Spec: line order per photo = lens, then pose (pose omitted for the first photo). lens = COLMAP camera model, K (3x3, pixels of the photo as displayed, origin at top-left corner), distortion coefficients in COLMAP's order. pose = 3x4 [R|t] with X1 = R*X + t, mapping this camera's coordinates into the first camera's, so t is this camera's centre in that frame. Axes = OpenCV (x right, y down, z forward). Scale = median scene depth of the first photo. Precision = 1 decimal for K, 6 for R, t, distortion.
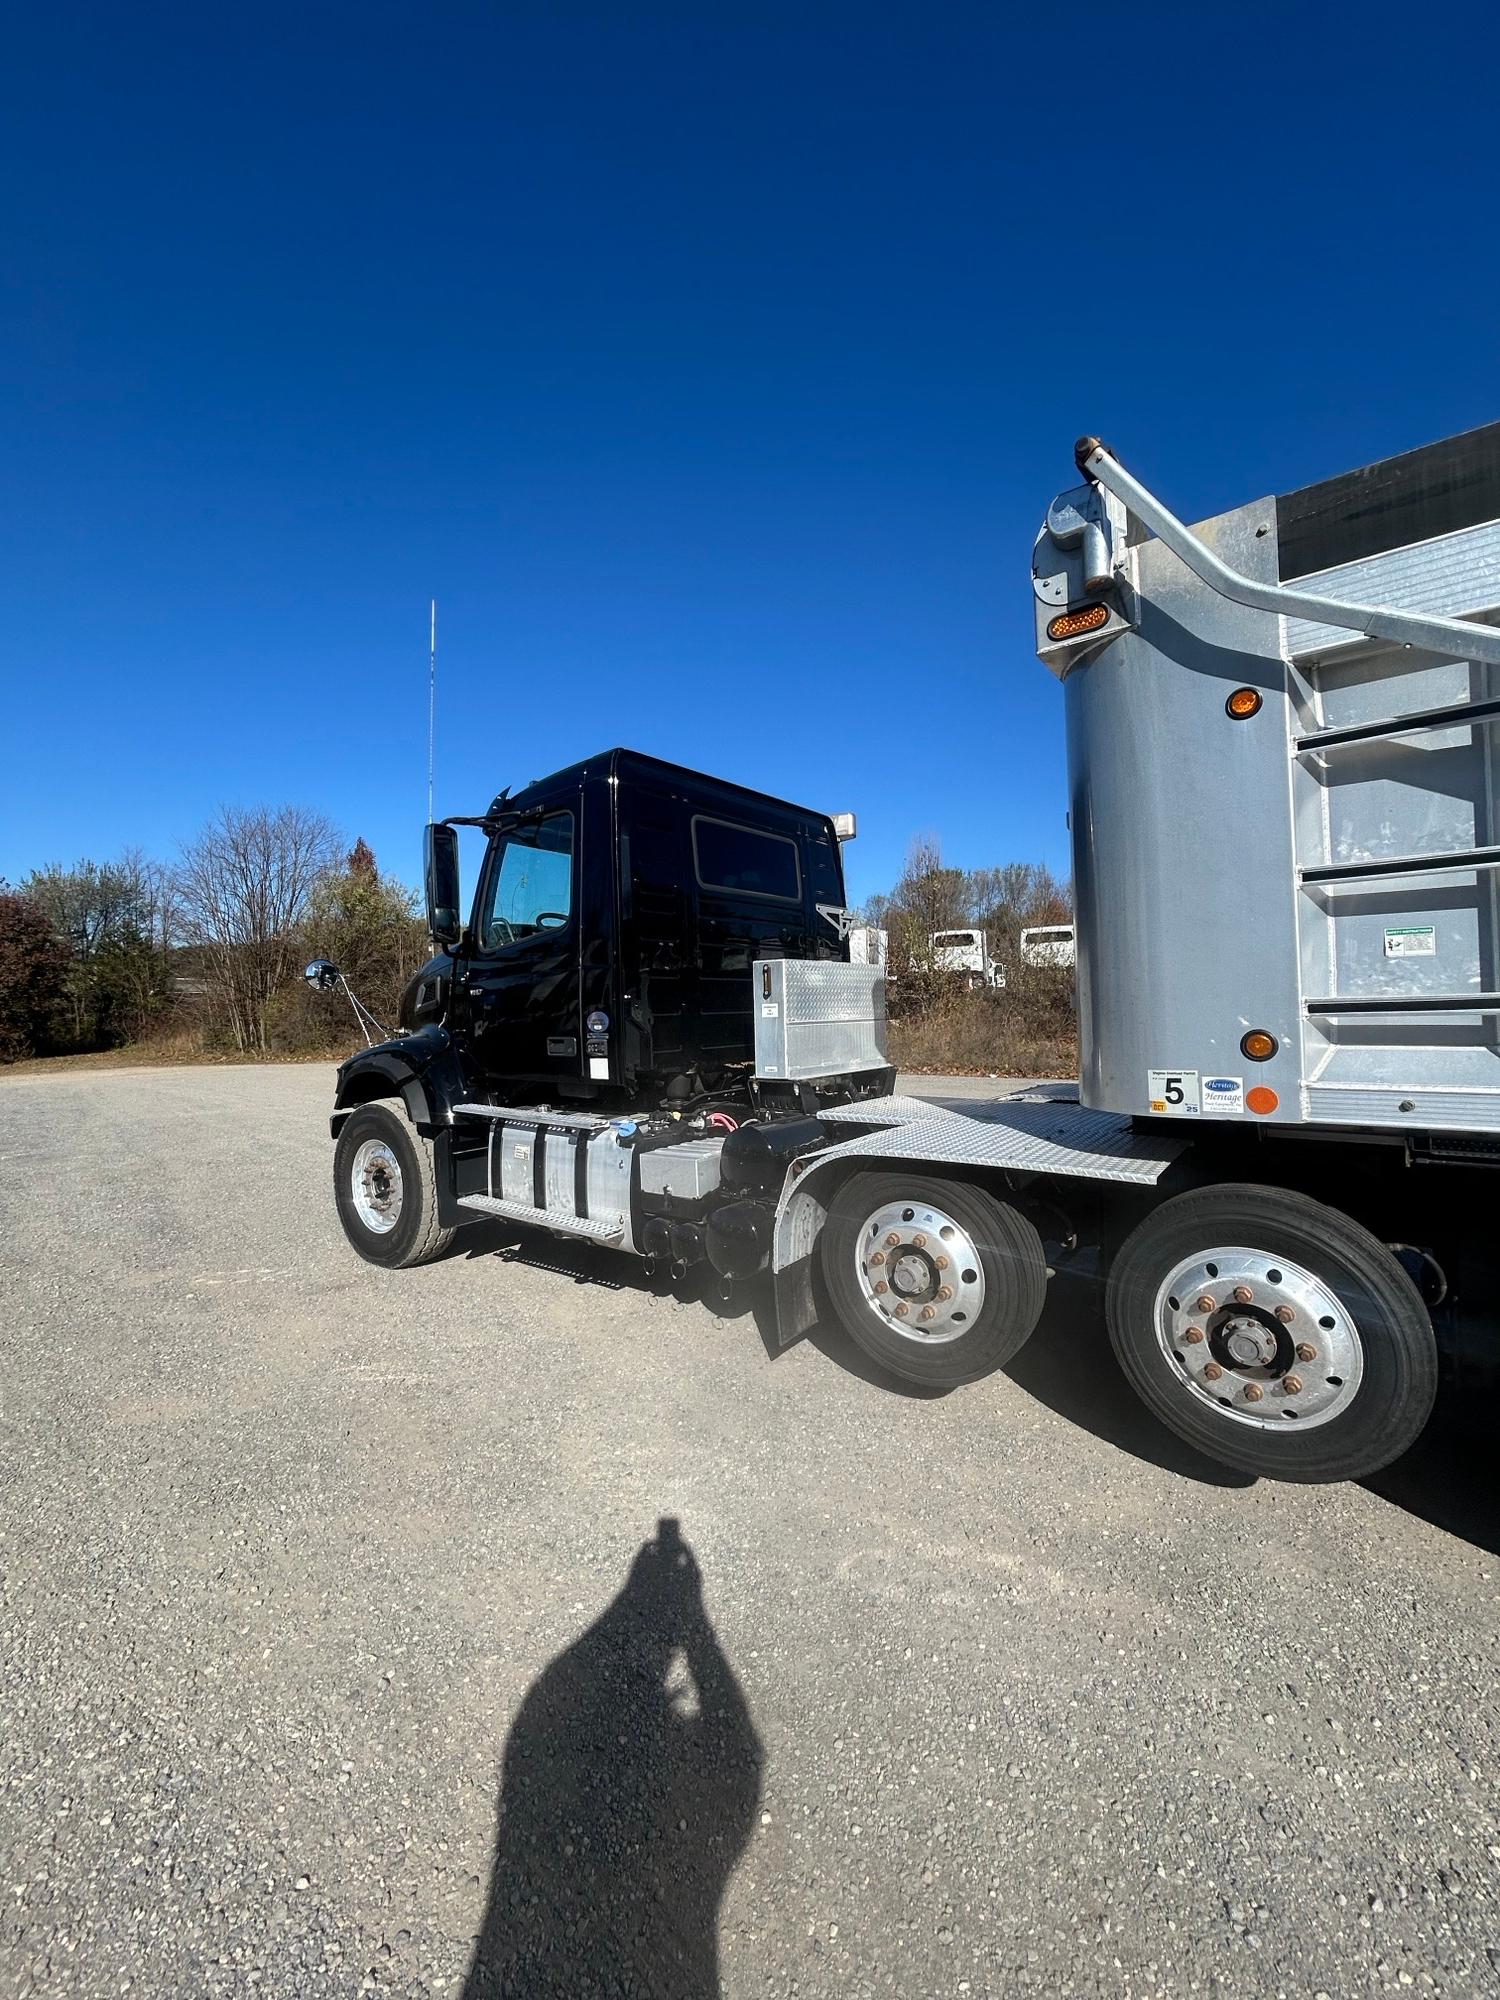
lens RADIAL K [[790.1, 0, 755.8], [0, 790.1, 997.8], [0, 0, 1]] dist [-0.000557, 0.000010]
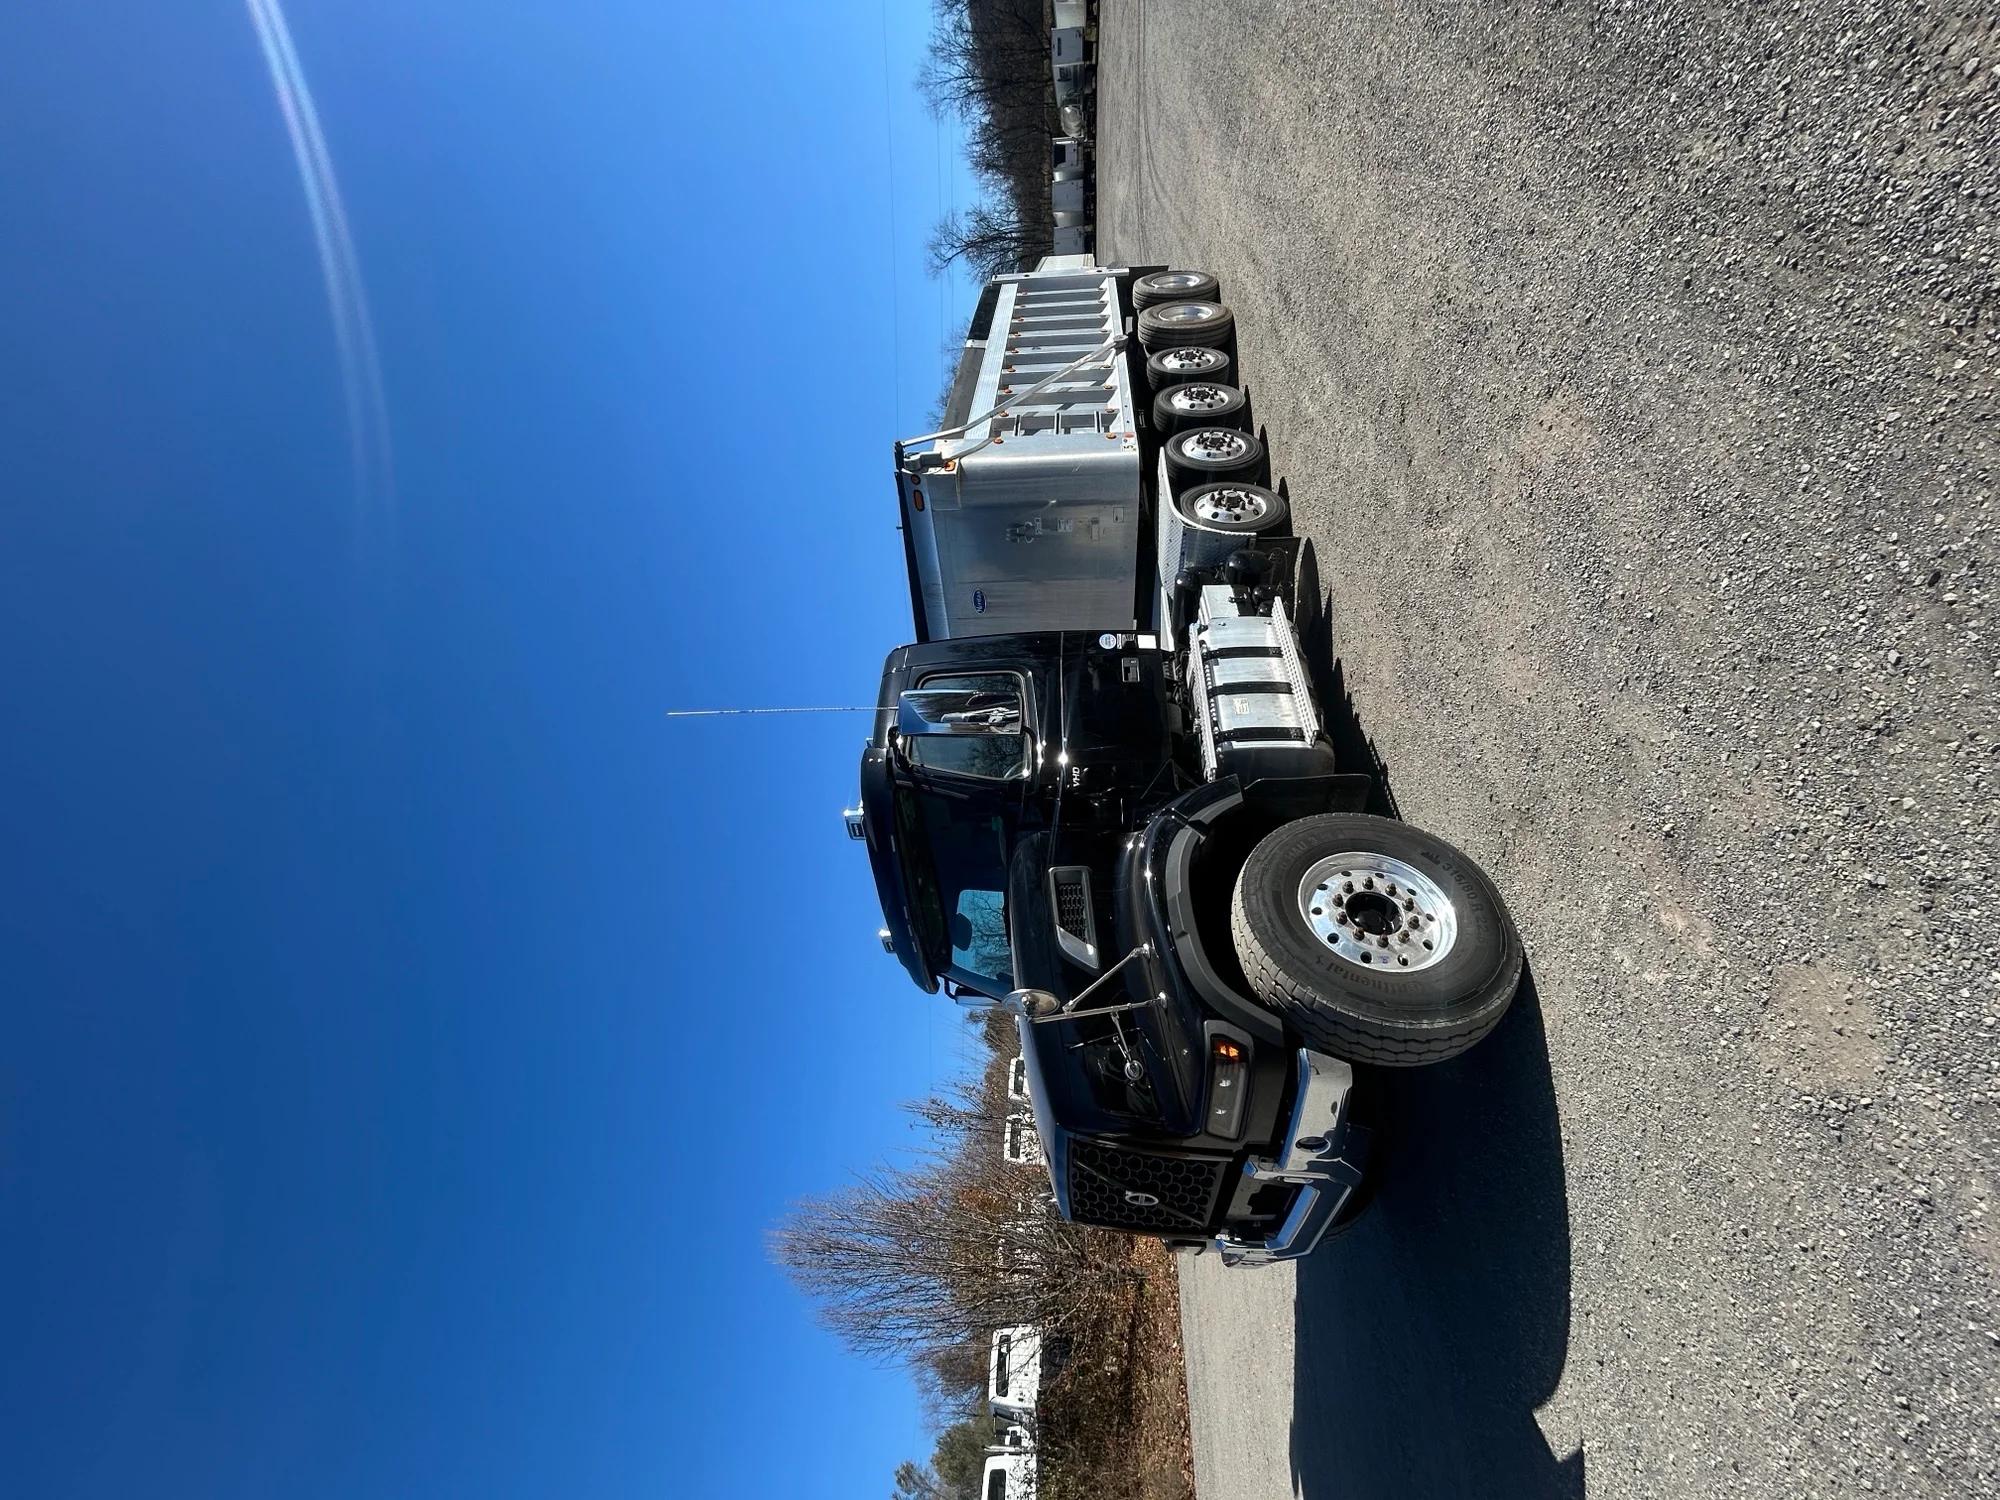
lens RADIAL K [[812.1, 0, 1000.0], [0, 812.1, 750.0], [0, 0, 1]] dist [0.000476, 0.000020]
pose [[0.125901, -0.115656, 0.985278, -1.530799], [0.992043, 0.014707, -0.125039, 0.025570], [-0.000029, 0.993180, 0.116587, 1.062167]]
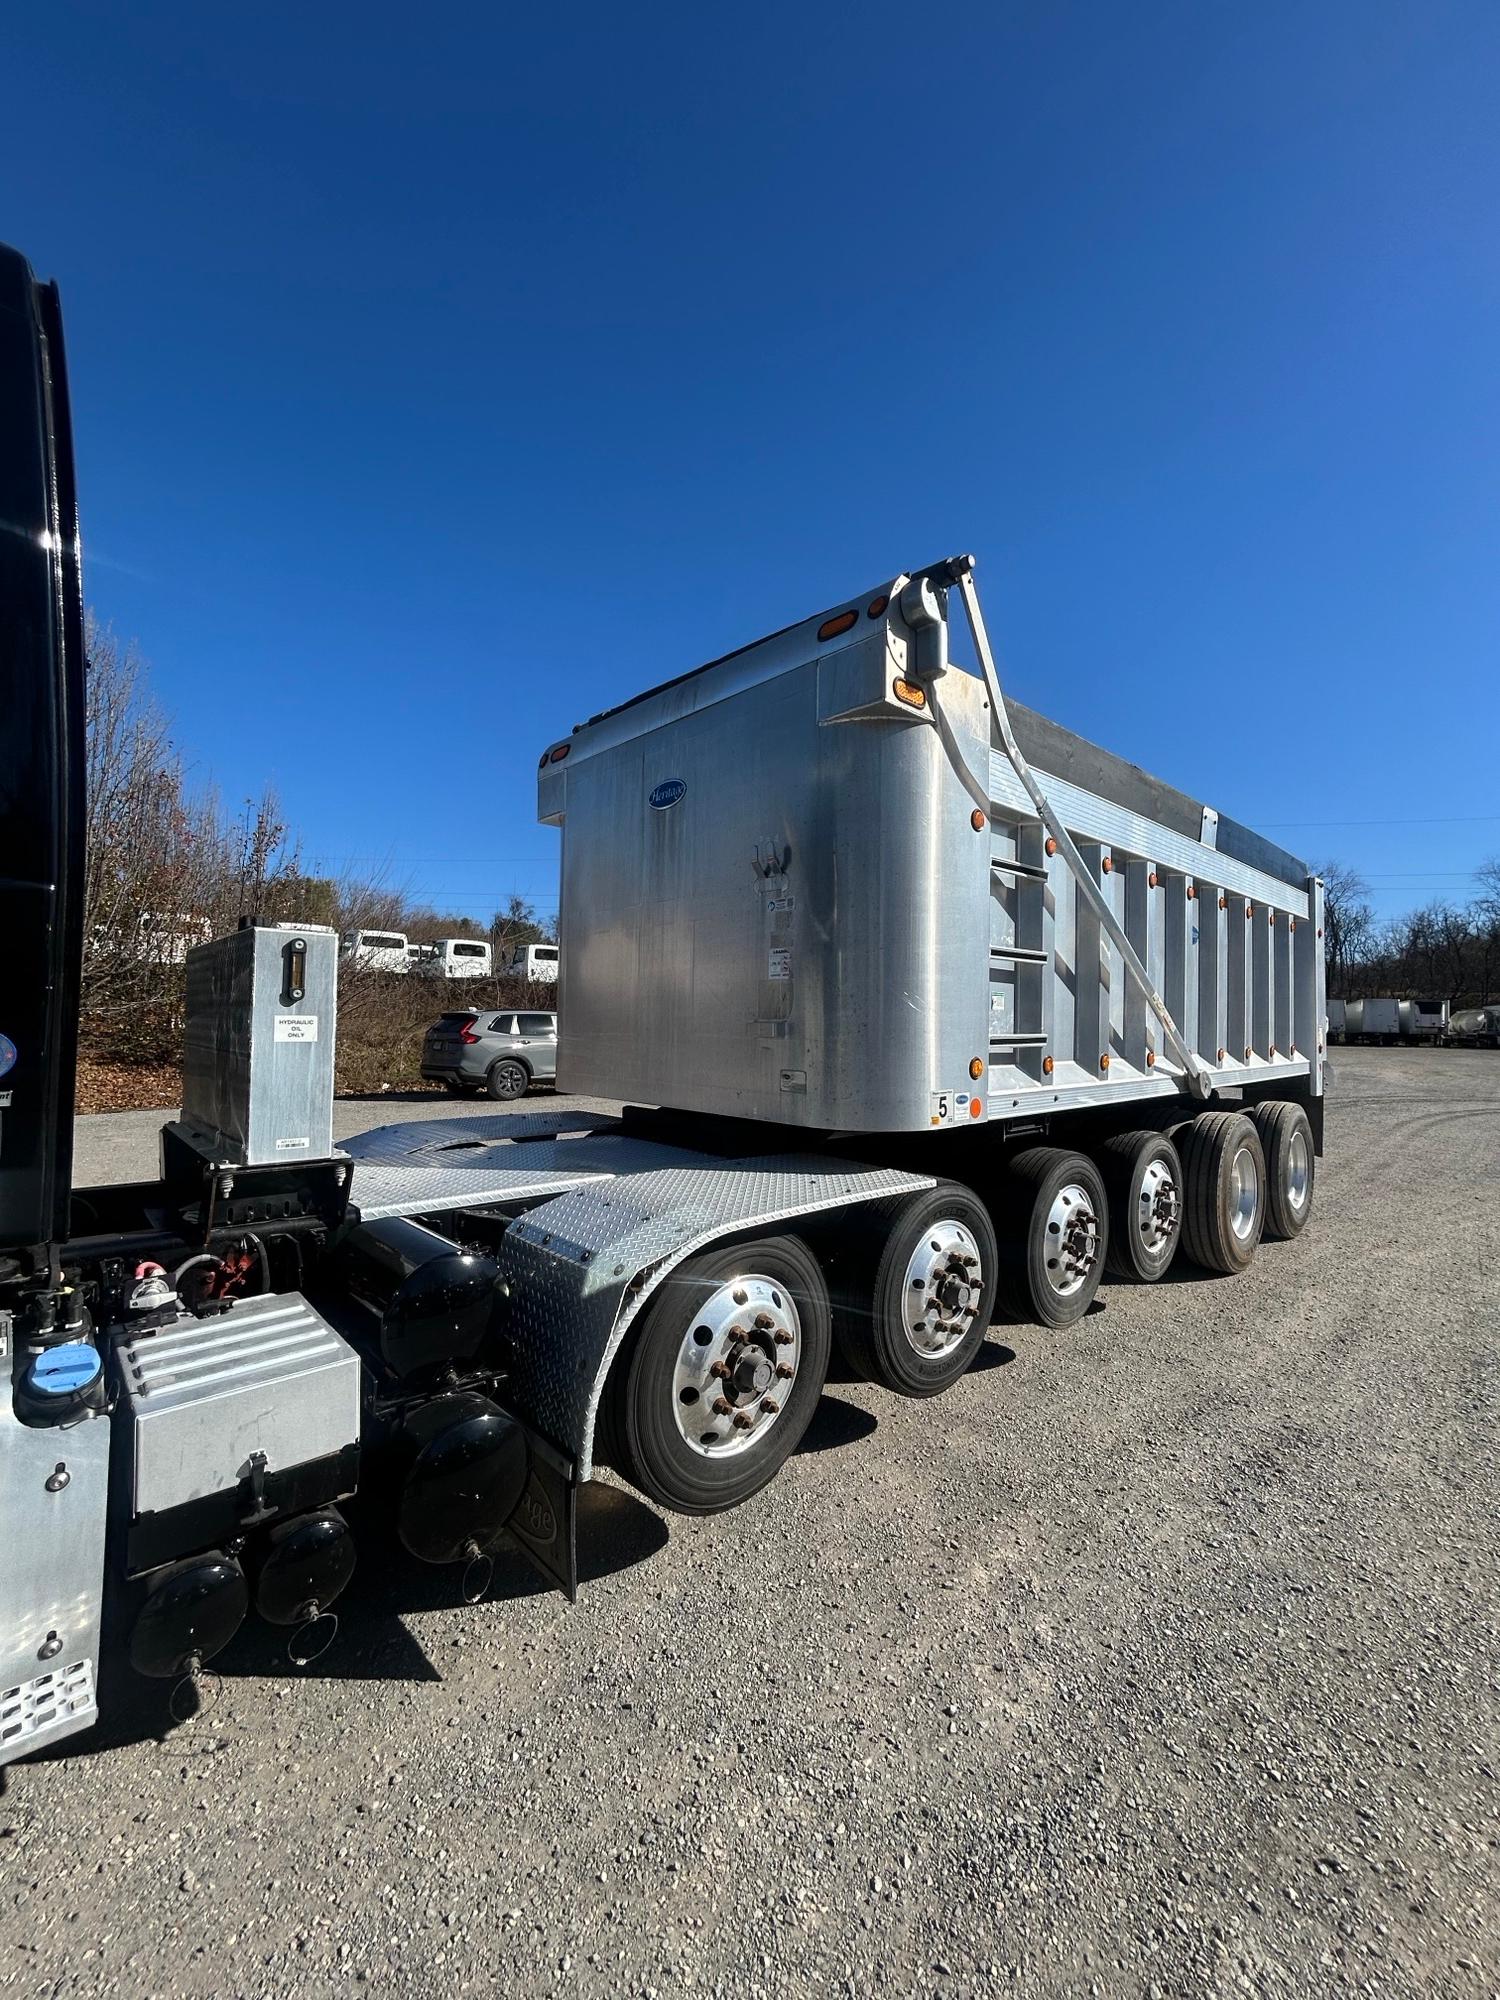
lens RADIAL K [[812.1, 0, 750.0], [0, 812.1, 1002.7], [0, 0, 1]] dist [0.000476, 0.000020]
pose [[0.171758, 0.052080, 0.983762, -0.481856], [-0.033540, 0.998332, -0.046995, 0.015025], [-0.984568, -0.024923, 0.173218, 0.661881]]
